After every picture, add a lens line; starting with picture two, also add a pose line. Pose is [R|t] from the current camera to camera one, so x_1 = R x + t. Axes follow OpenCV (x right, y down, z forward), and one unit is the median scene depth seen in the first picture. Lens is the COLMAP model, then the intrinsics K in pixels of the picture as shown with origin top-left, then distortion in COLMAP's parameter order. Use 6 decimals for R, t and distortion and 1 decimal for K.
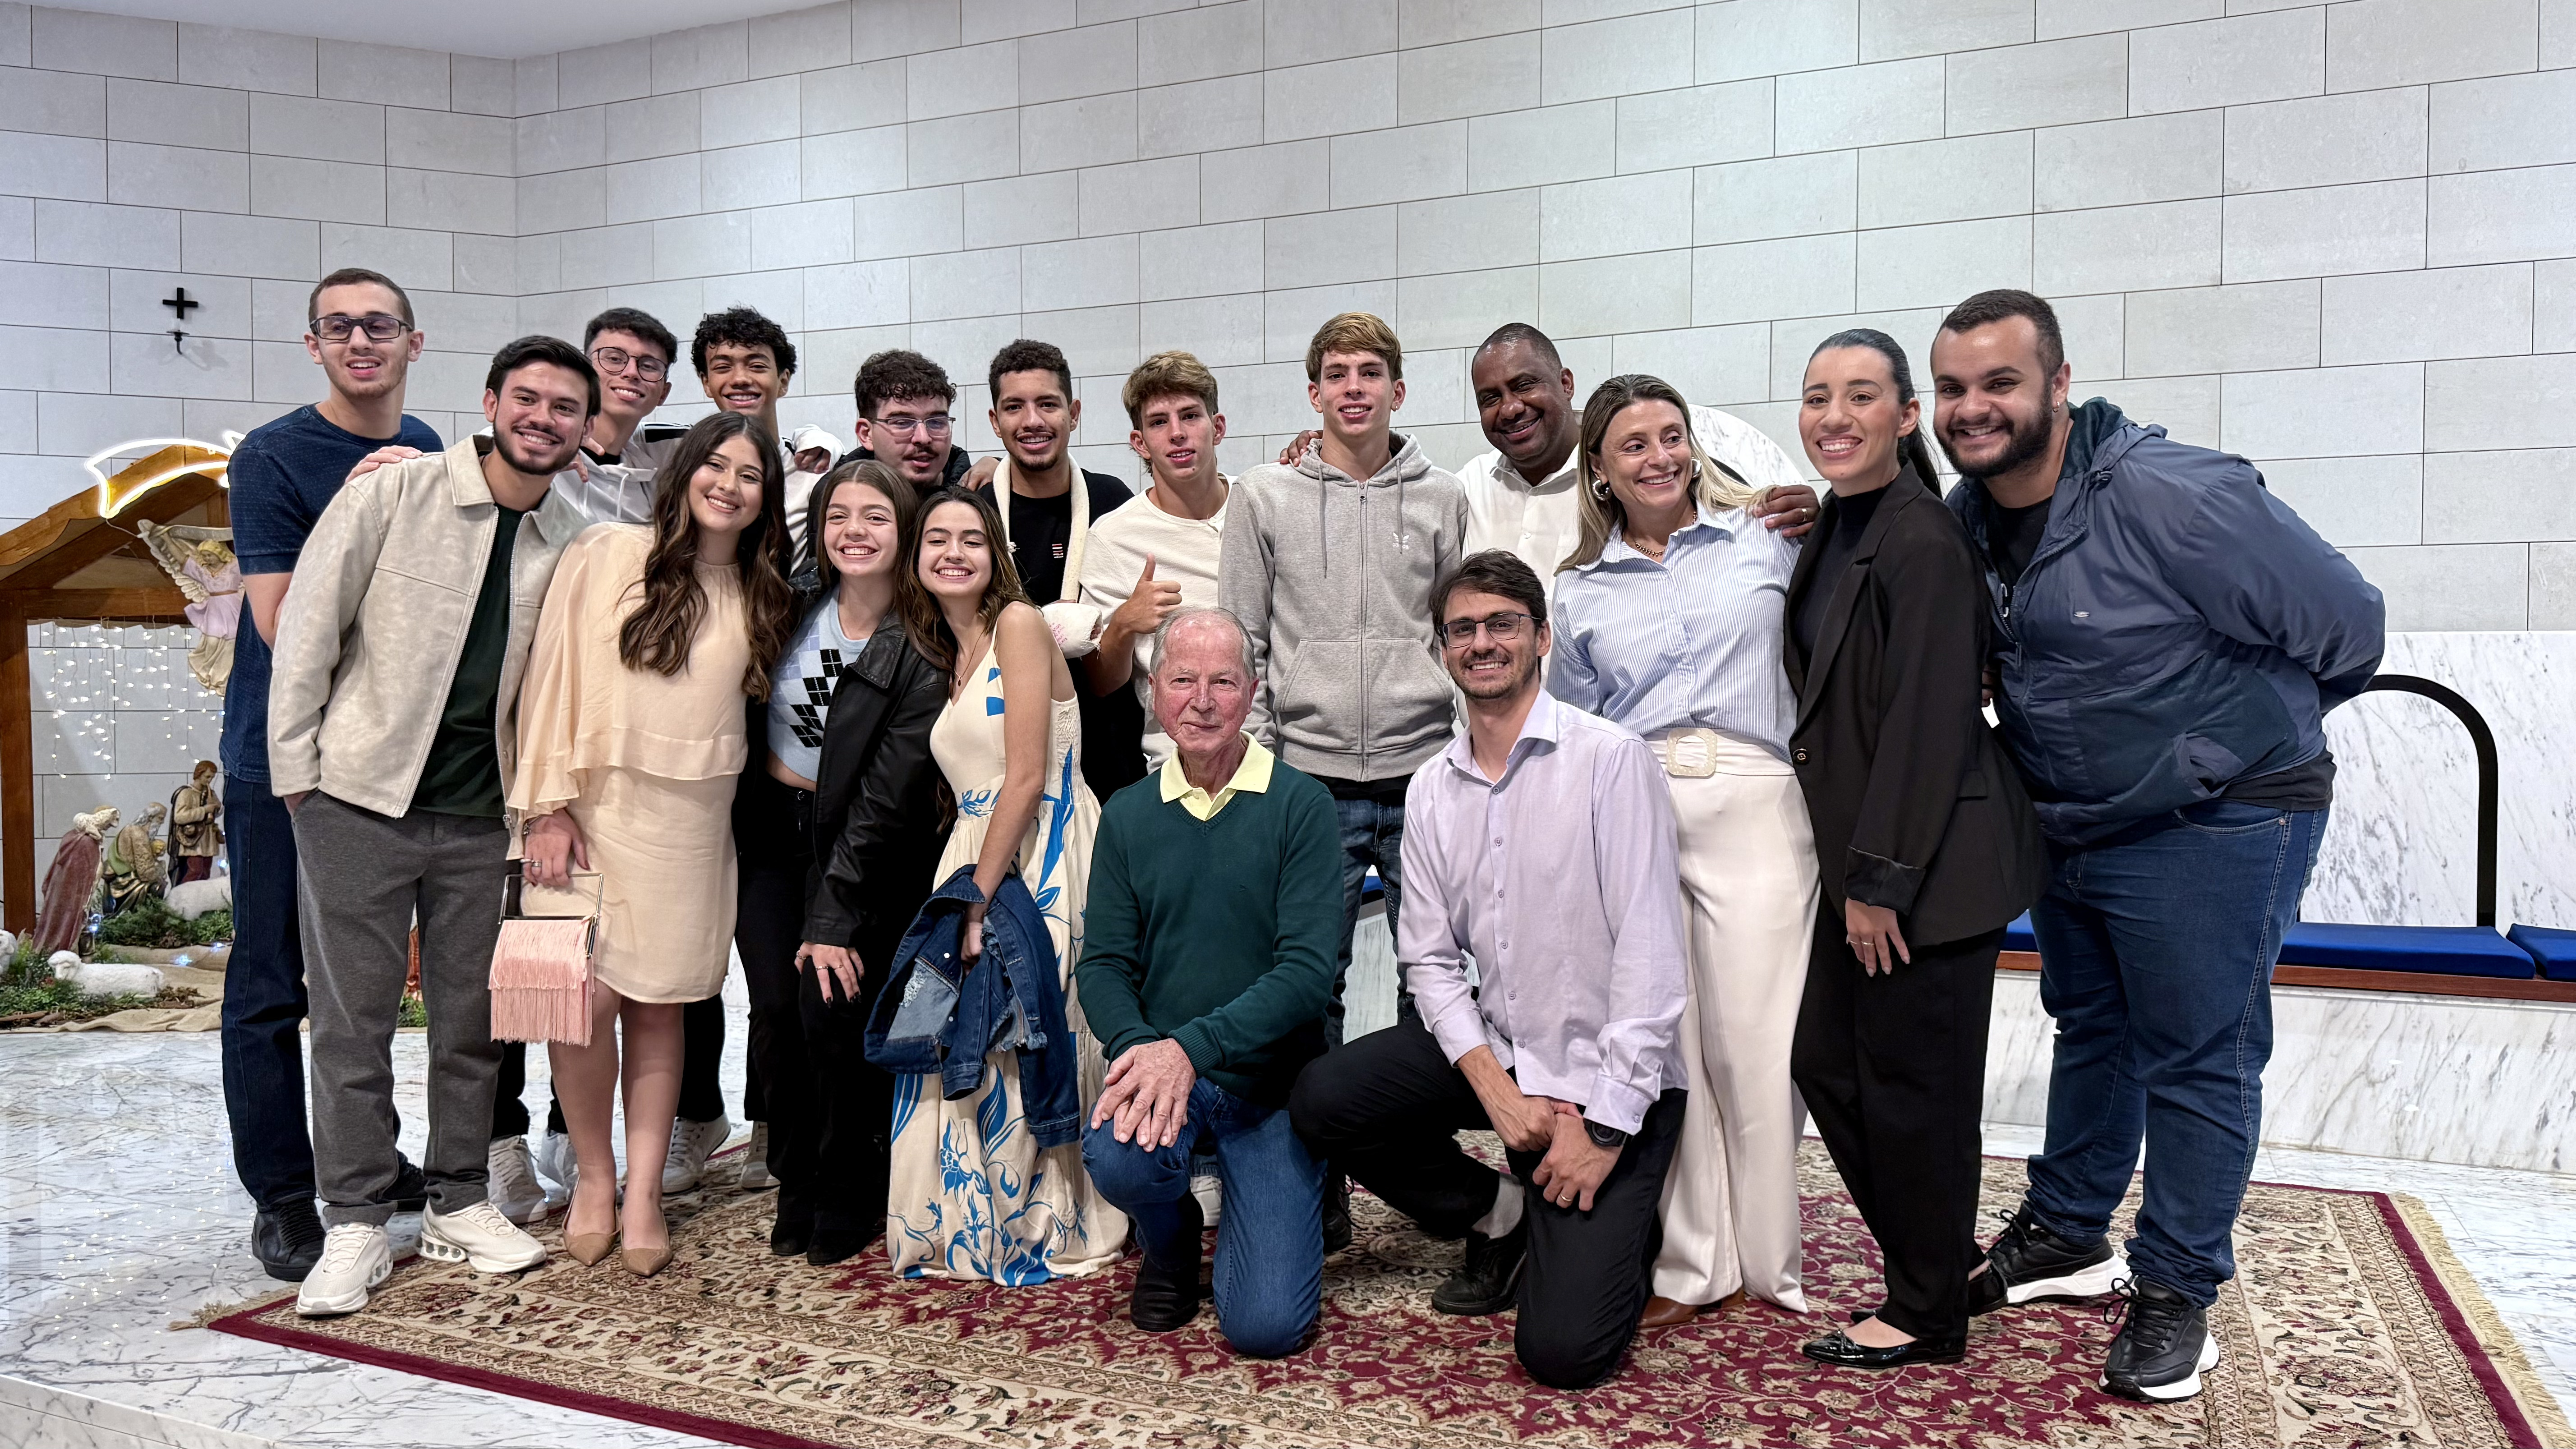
lens RADIAL K [[1813.4, 0, 1298.0], [0, 1813.4, 736.6], [0, 0, 1]] dist [0.003213, -0.017643]
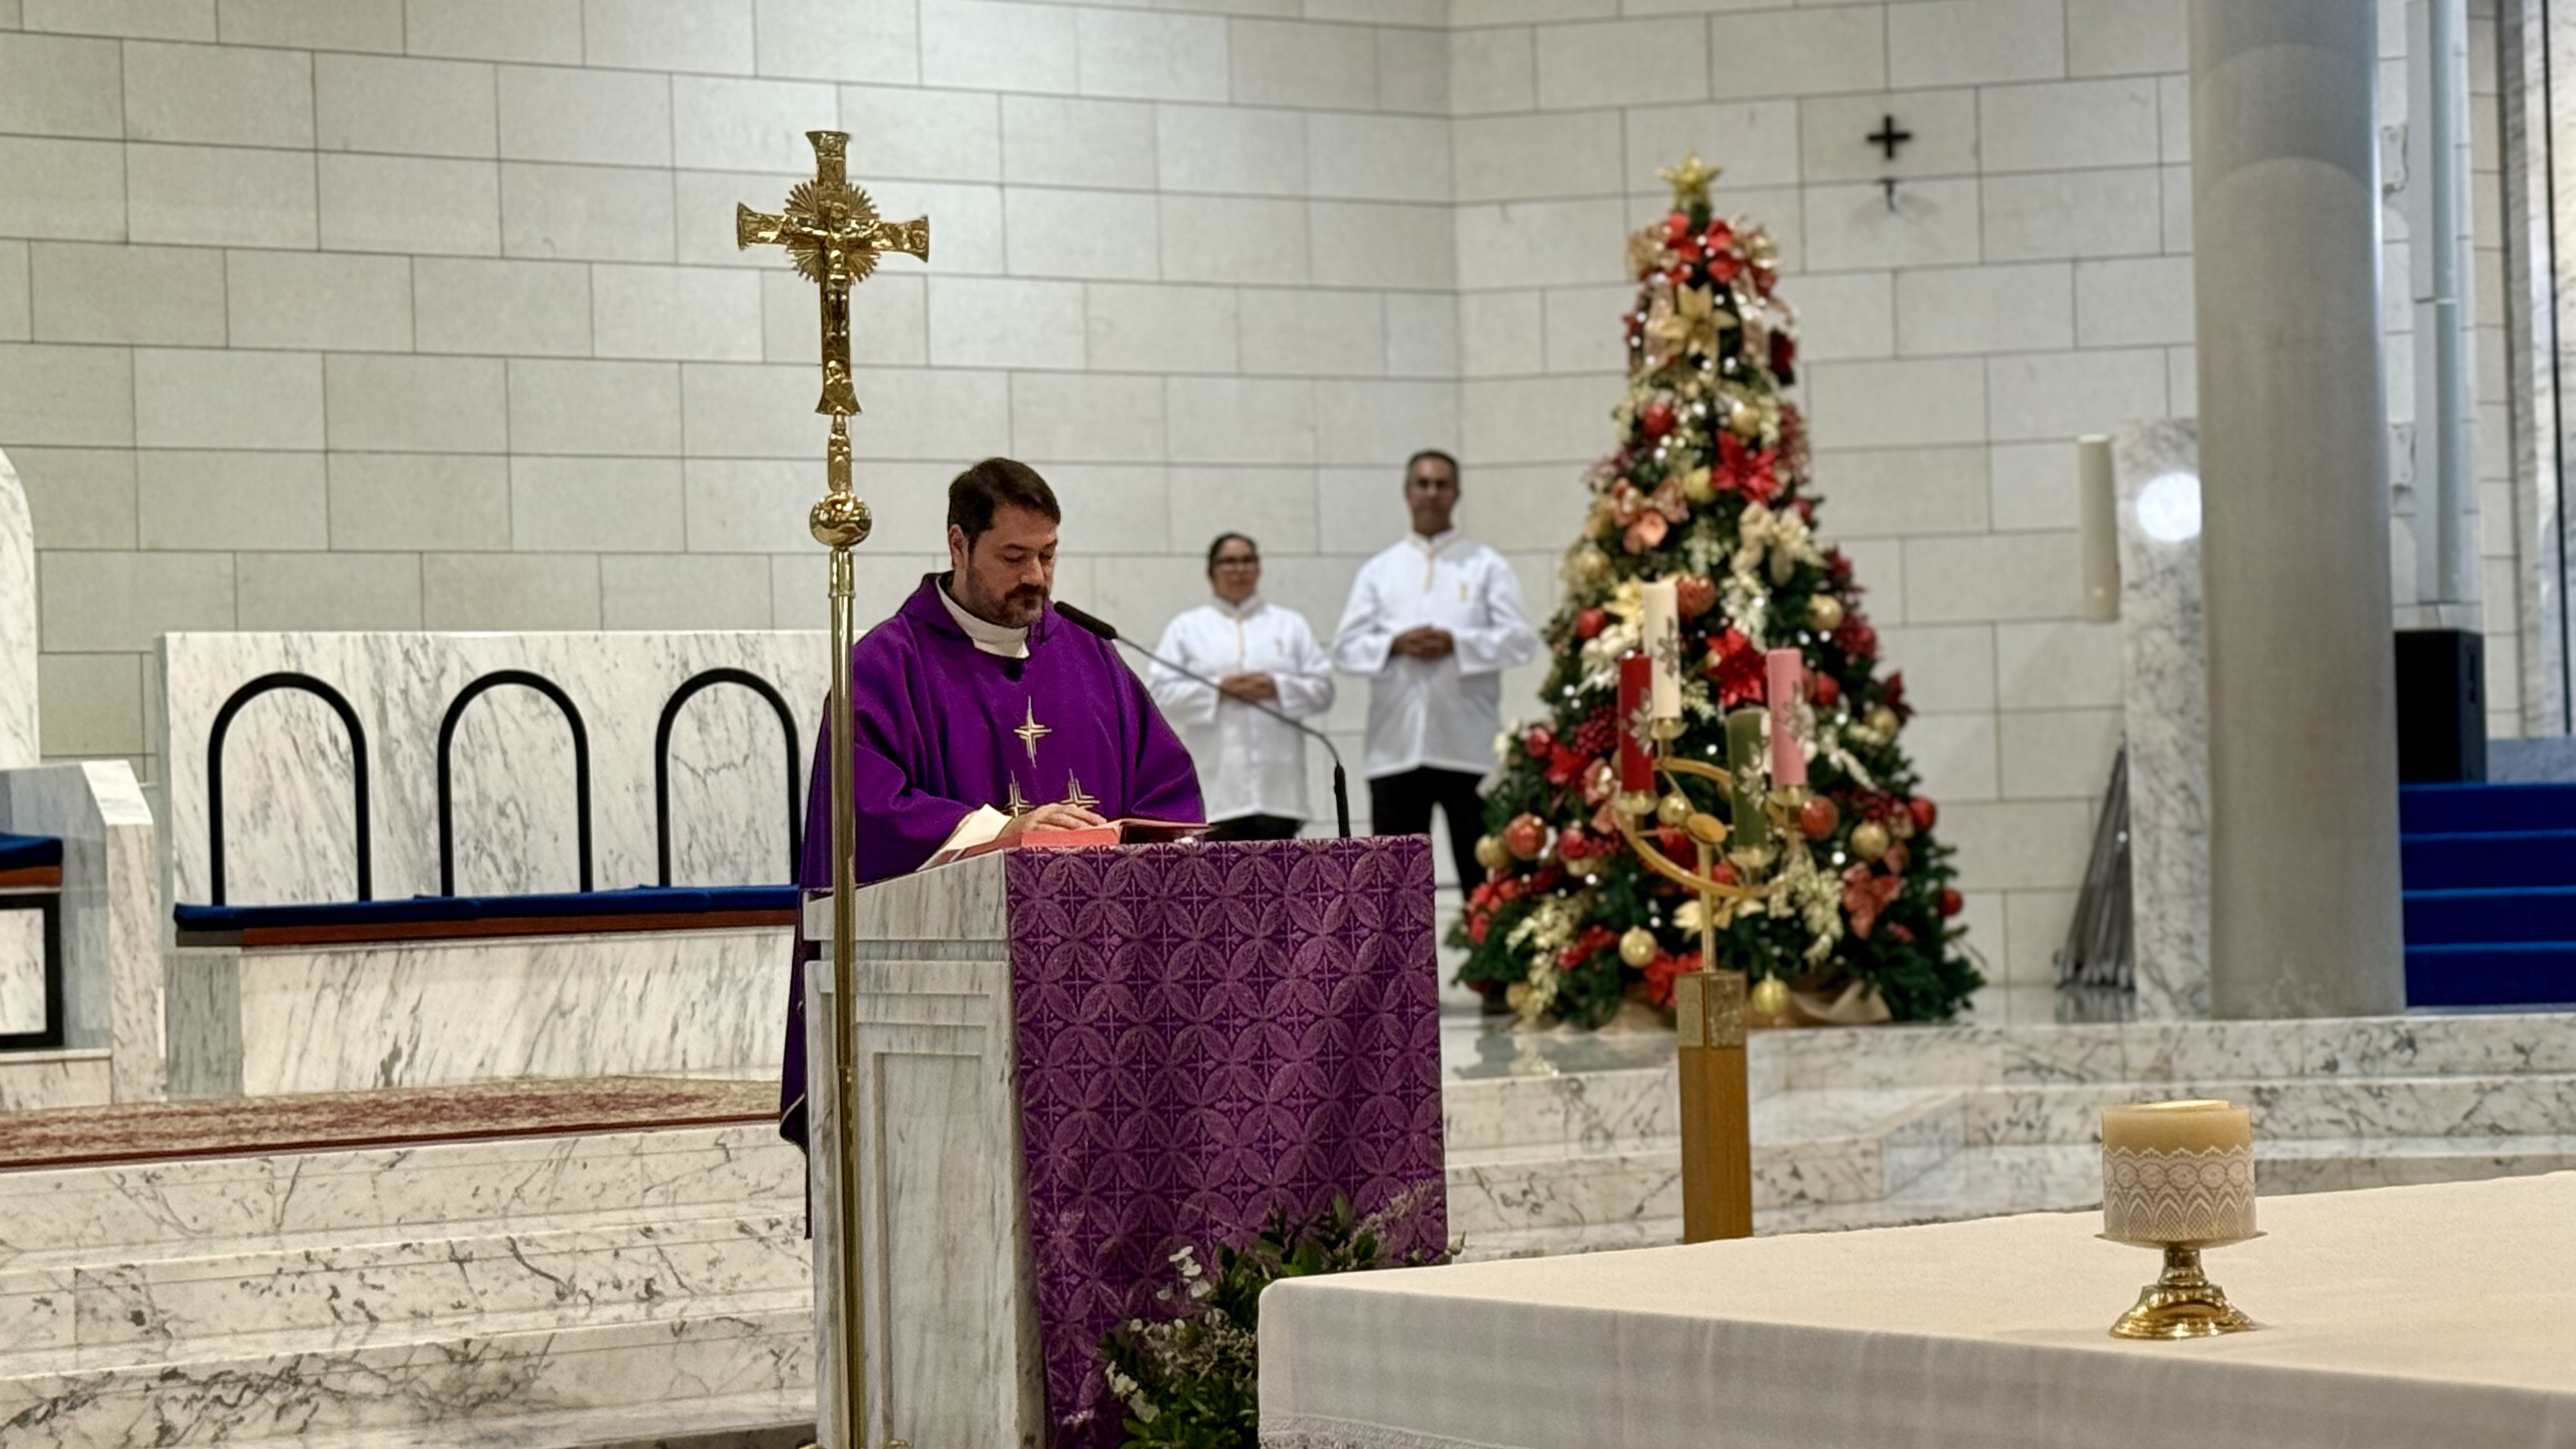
lens RADIAL K [[5537.9, 0, 1288.1], [0, 5537.9, 727.6], [0, 0, 1]] dist [0.079318, 0.000000]
pose [[0.533616, 0.001526, 0.845726, -1.494347], [0.053839, 0.997909, -0.035771, 0.109470], [-0.844012, 0.064621, 0.532417, -0.897371]]
